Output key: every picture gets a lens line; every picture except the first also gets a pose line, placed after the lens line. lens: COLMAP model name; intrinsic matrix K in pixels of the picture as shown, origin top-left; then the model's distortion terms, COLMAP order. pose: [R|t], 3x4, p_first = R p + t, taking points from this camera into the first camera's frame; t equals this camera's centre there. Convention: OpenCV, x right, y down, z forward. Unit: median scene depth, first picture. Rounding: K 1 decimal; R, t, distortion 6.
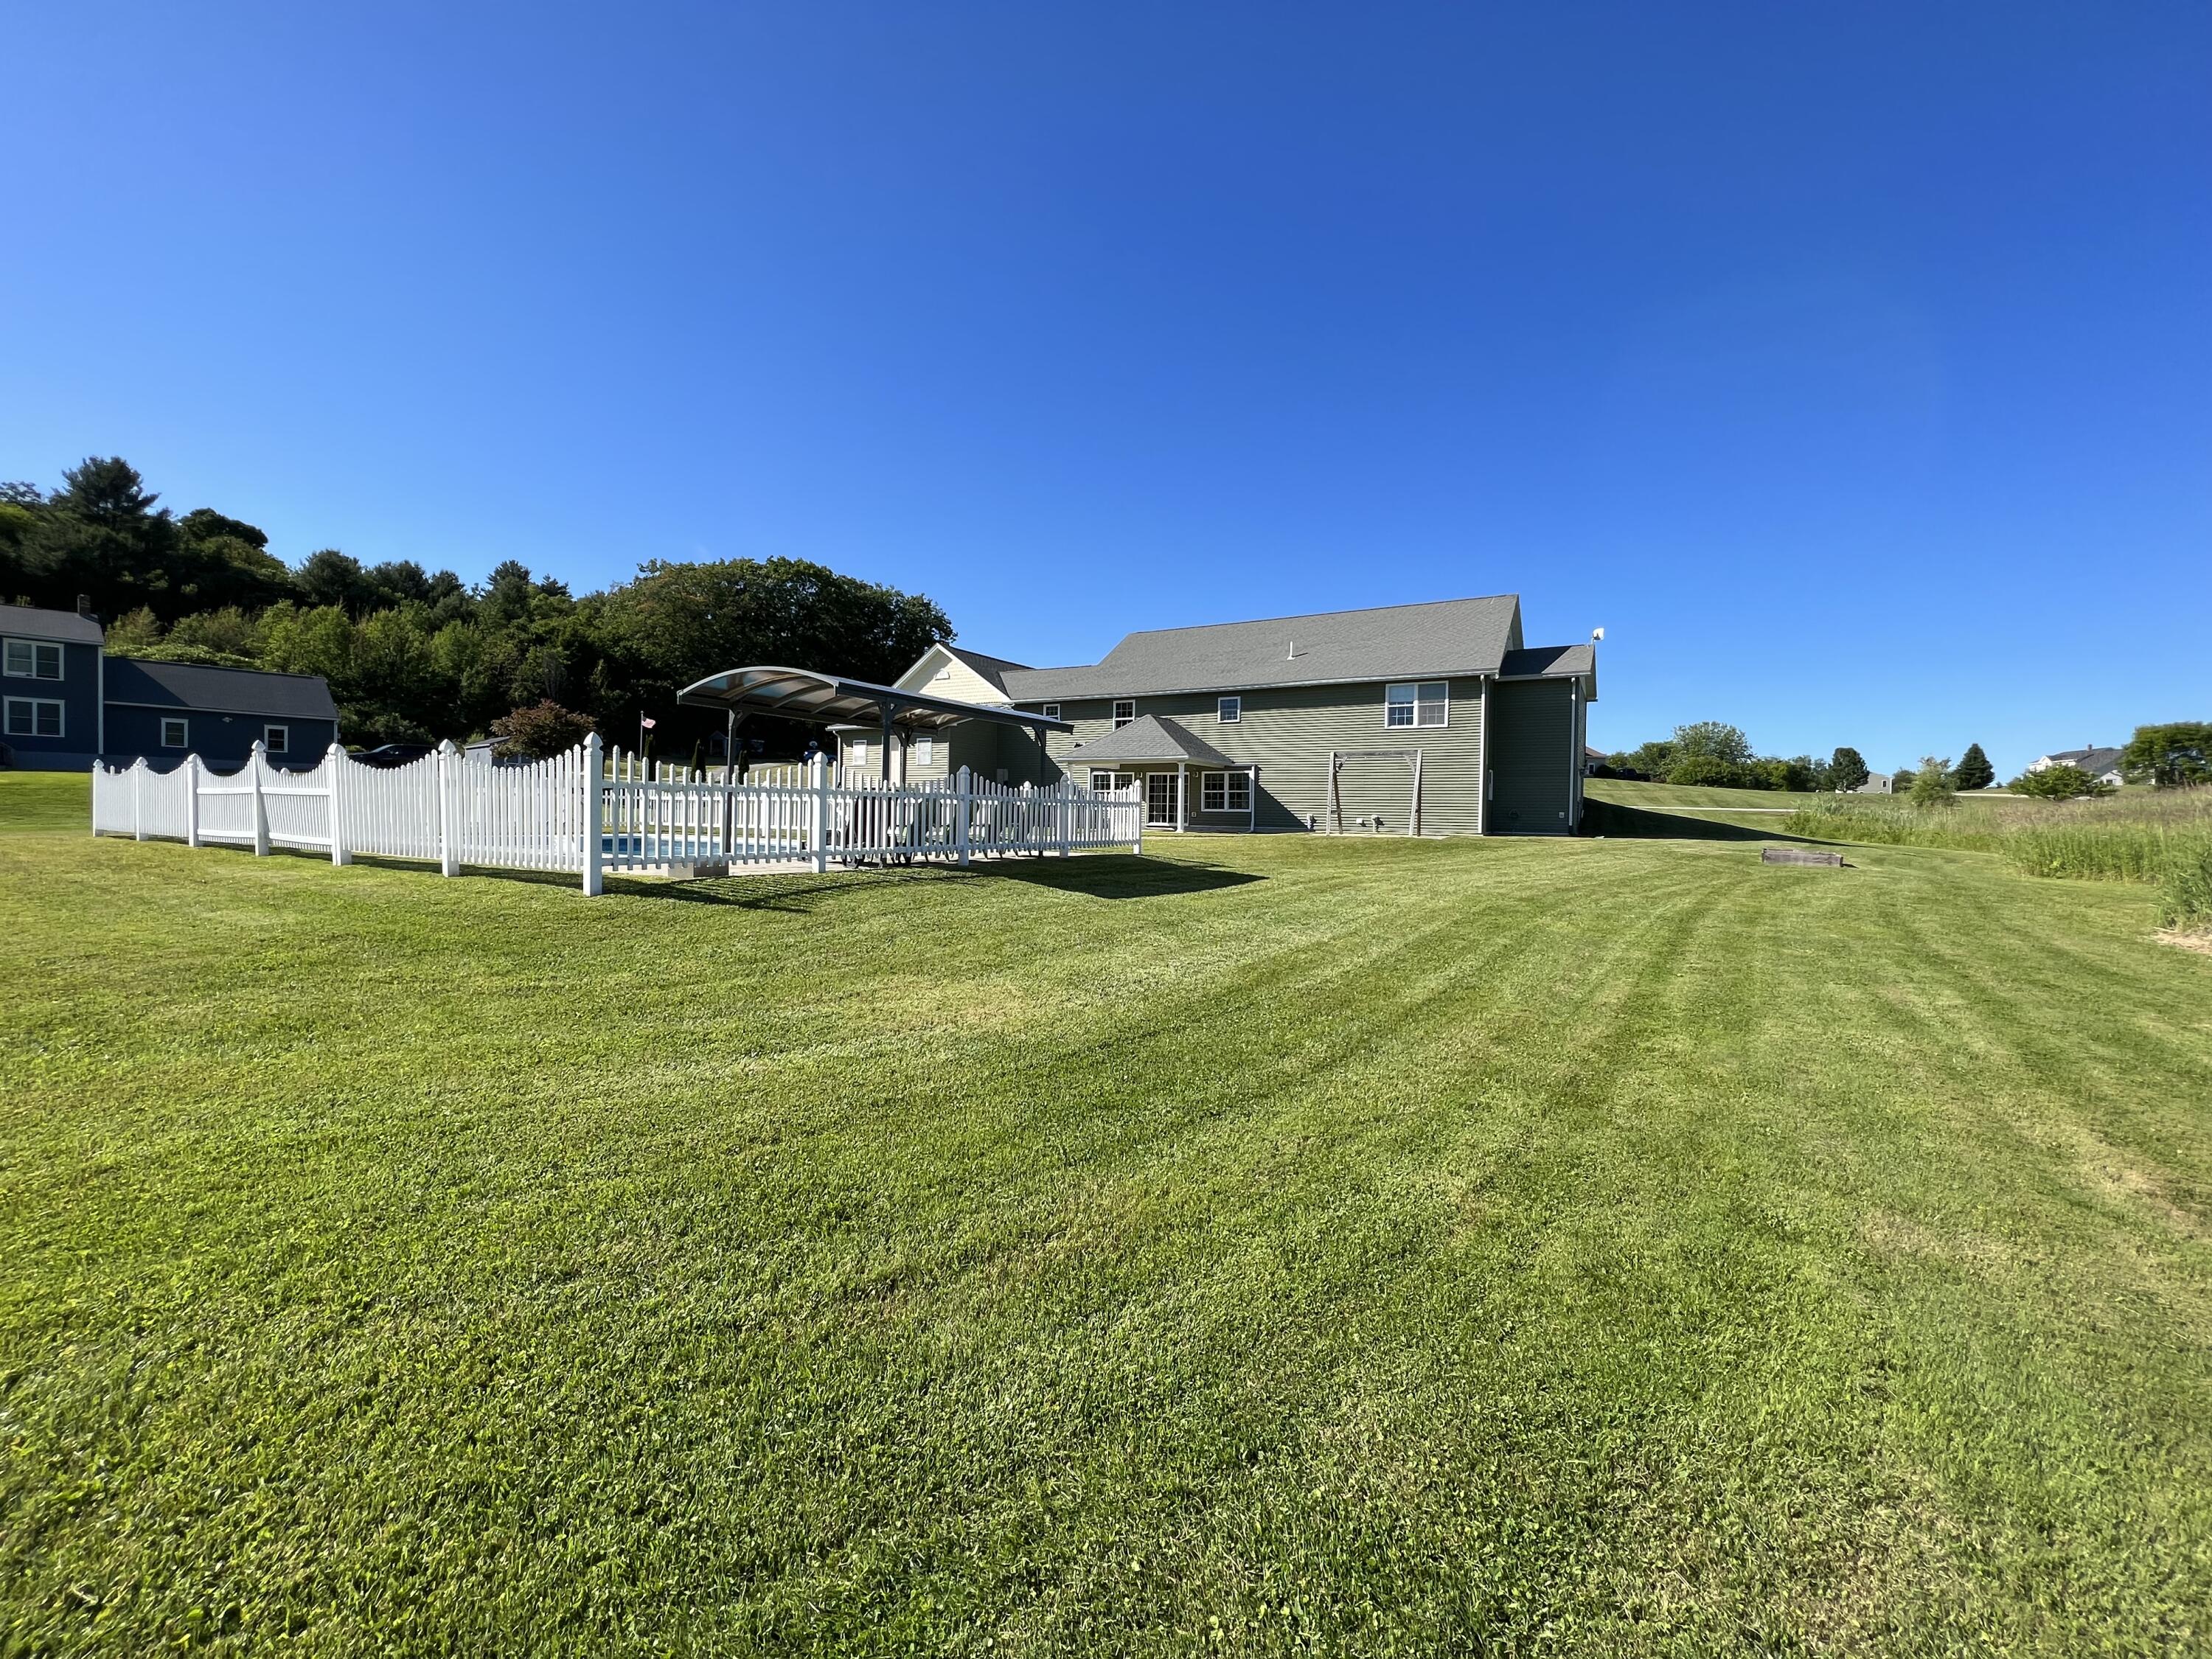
lens RADIAL K [[893.2, 0, 1097.0], [0, 893.2, 827.1], [0, 0, 1]] dist [0.000359, 0.000721]
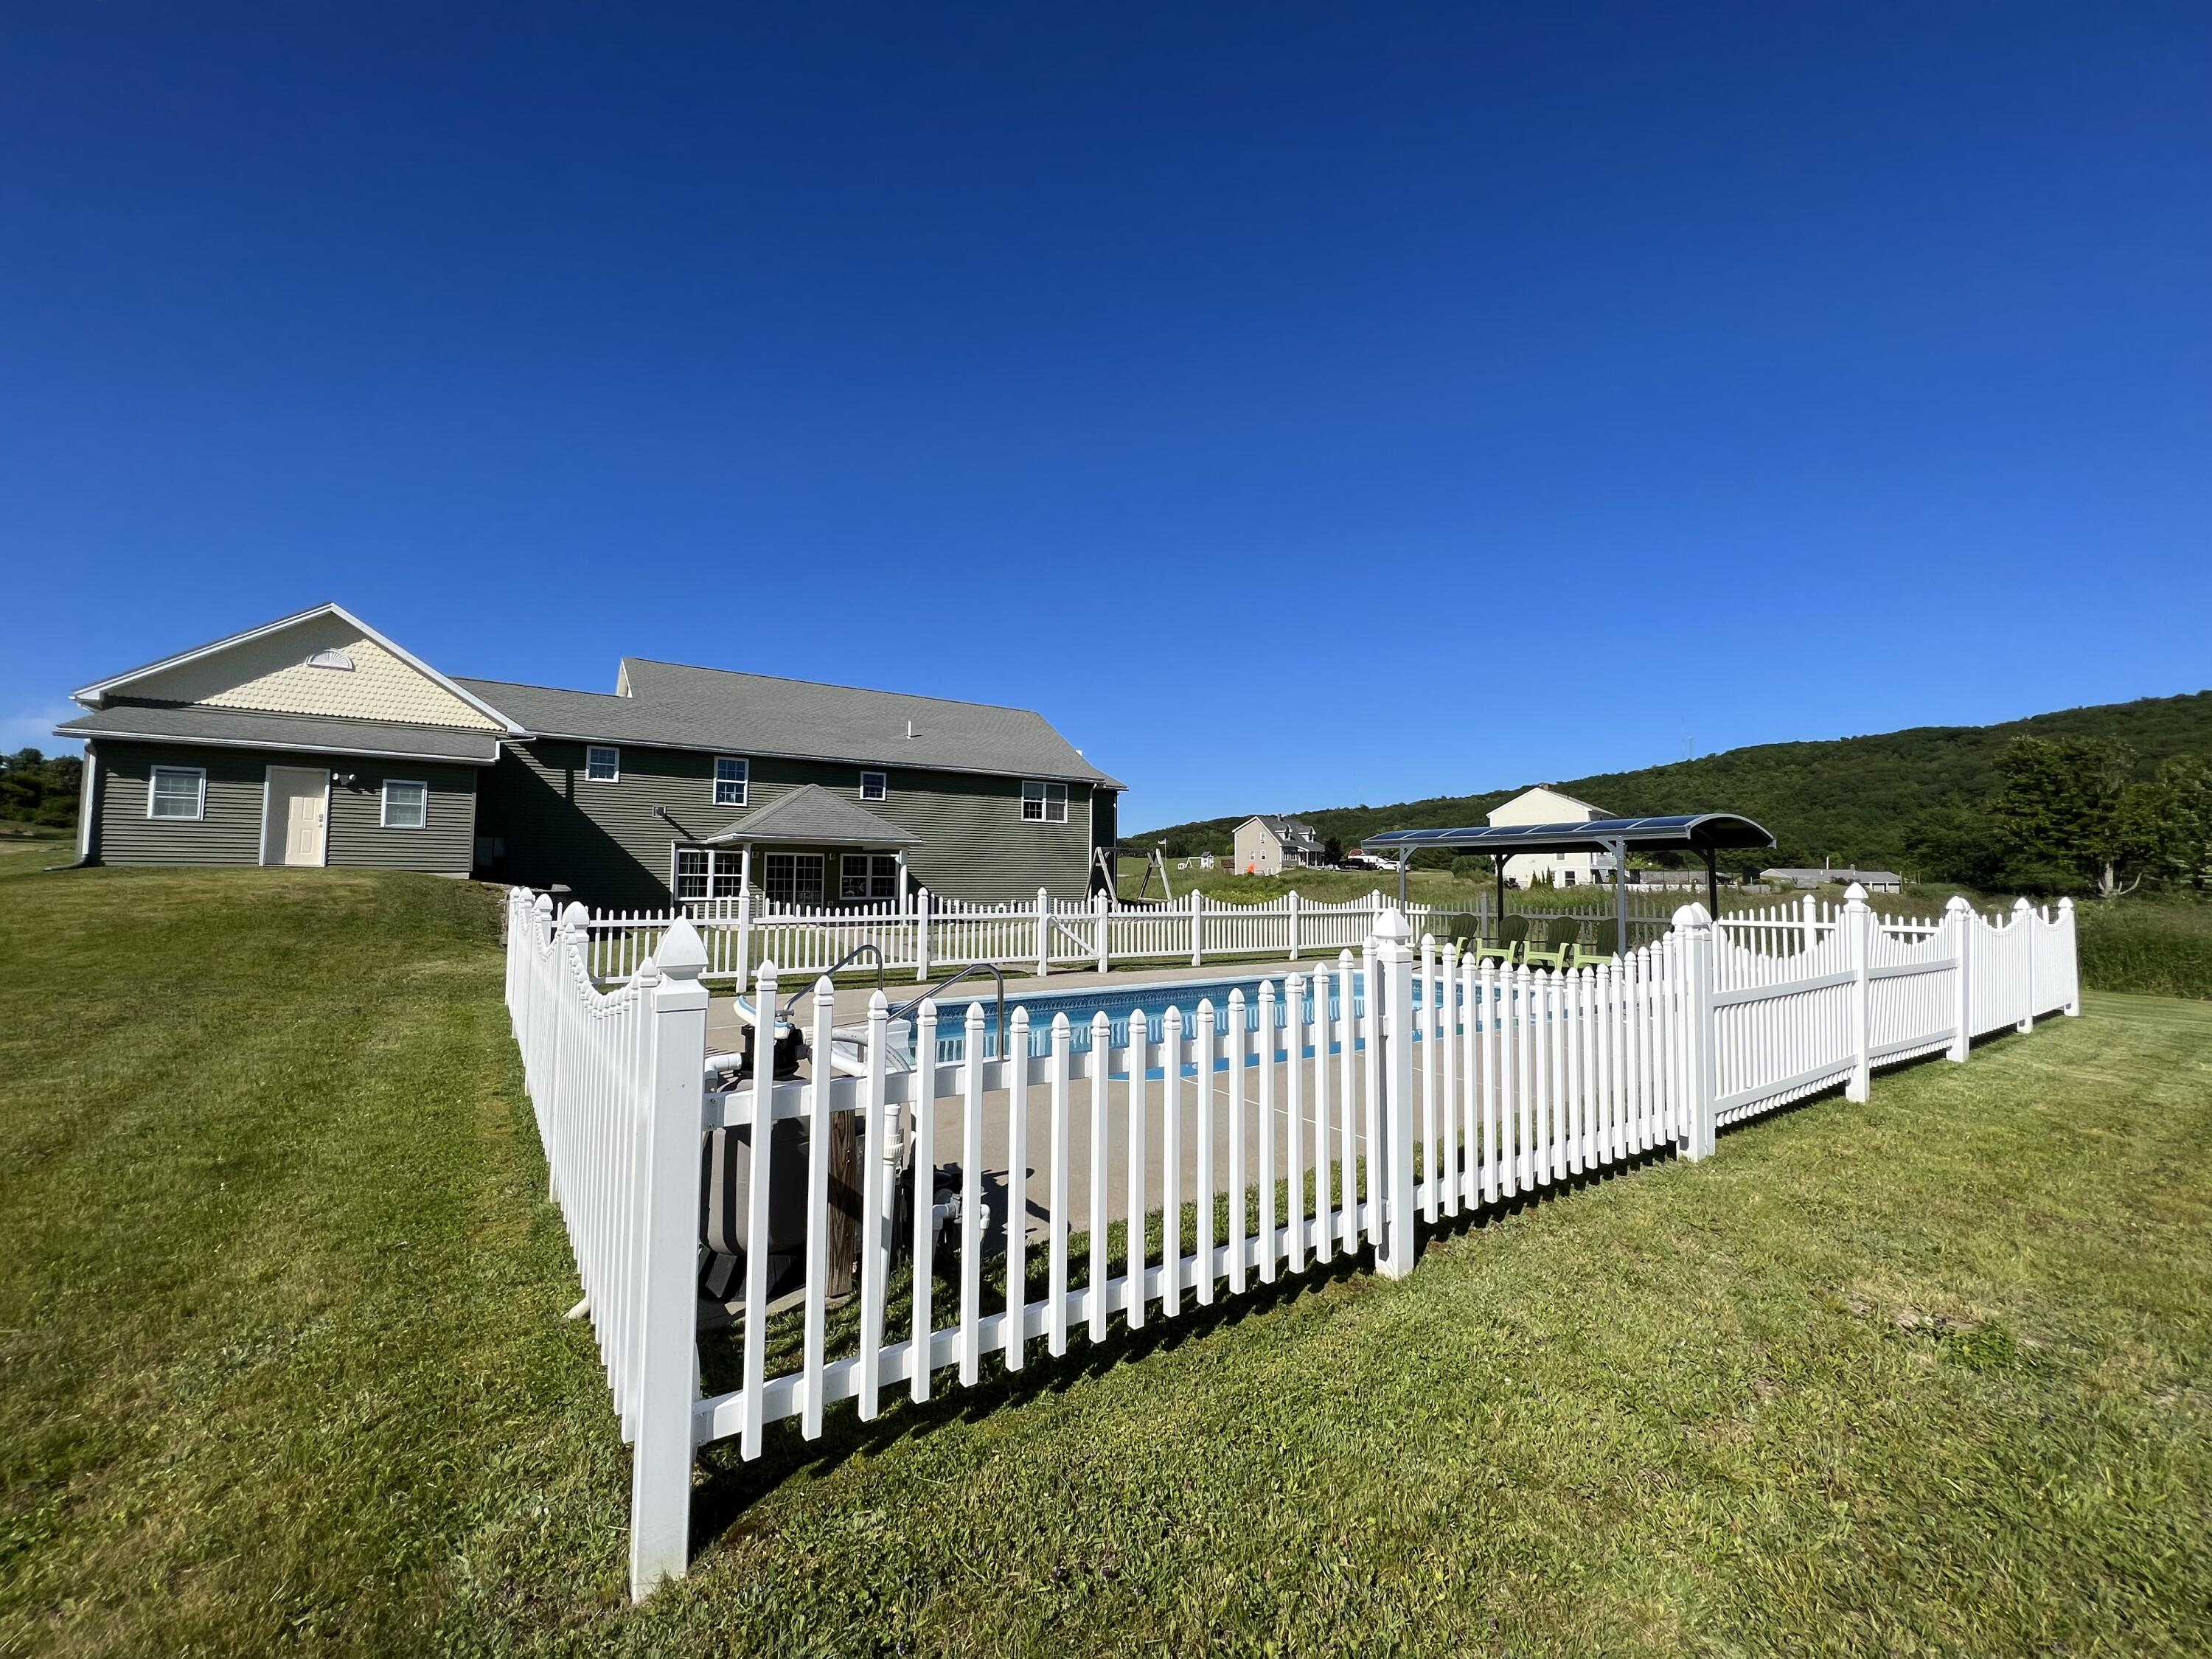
lens RADIAL K [[893.2, 0, 1106.0], [0, 893.2, 826.5], [0, 0, 1]] dist [0.000359, 0.000721]
pose [[0.400015, 0.045178, 0.915395, -0.153700], [0.016365, 0.998273, -0.056420, -0.009664], [-0.916363, 0.037549, 0.398584, 0.114121]]
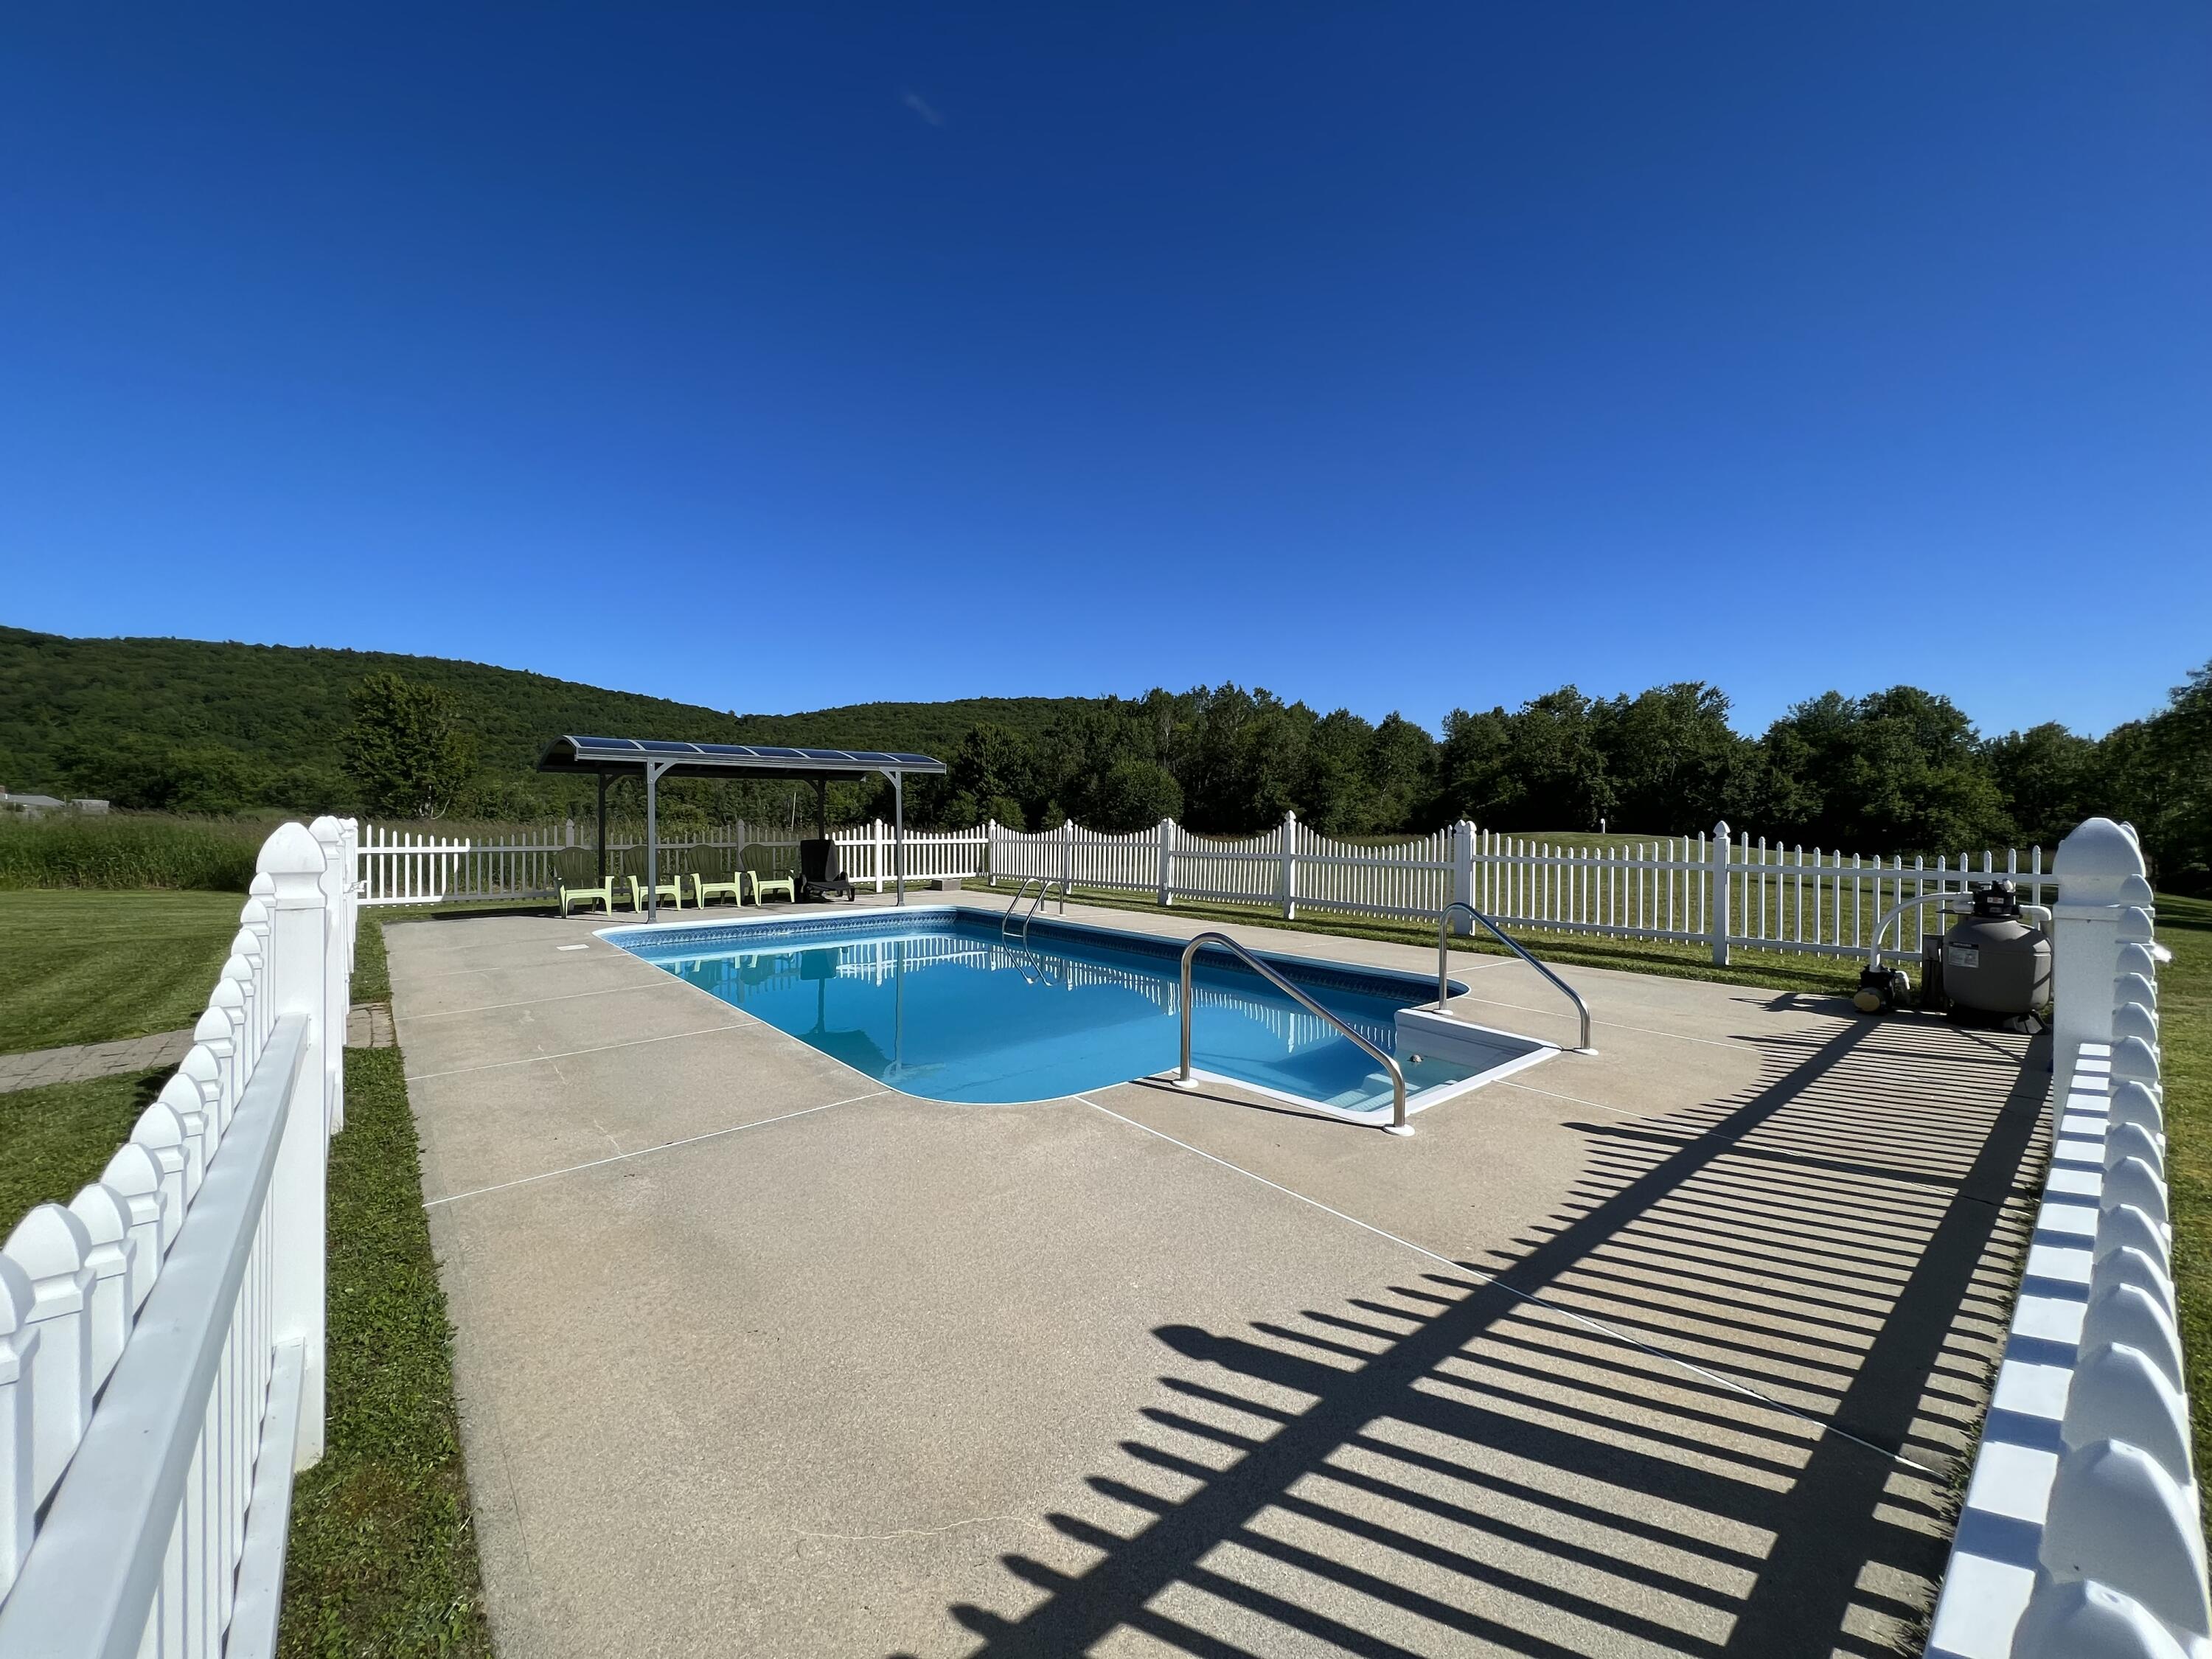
lens RADIAL K [[893.2, 0, 1089.4], [0, 893.2, 823.5], [0, 0, 1]] dist [0.000359, 0.000721]
pose [[-0.940867, -0.020515, 0.338154, -0.100343], [-0.011847, 0.999547, 0.027676, -0.009565], [-0.338568, 0.022033, -0.940684, 0.195871]]
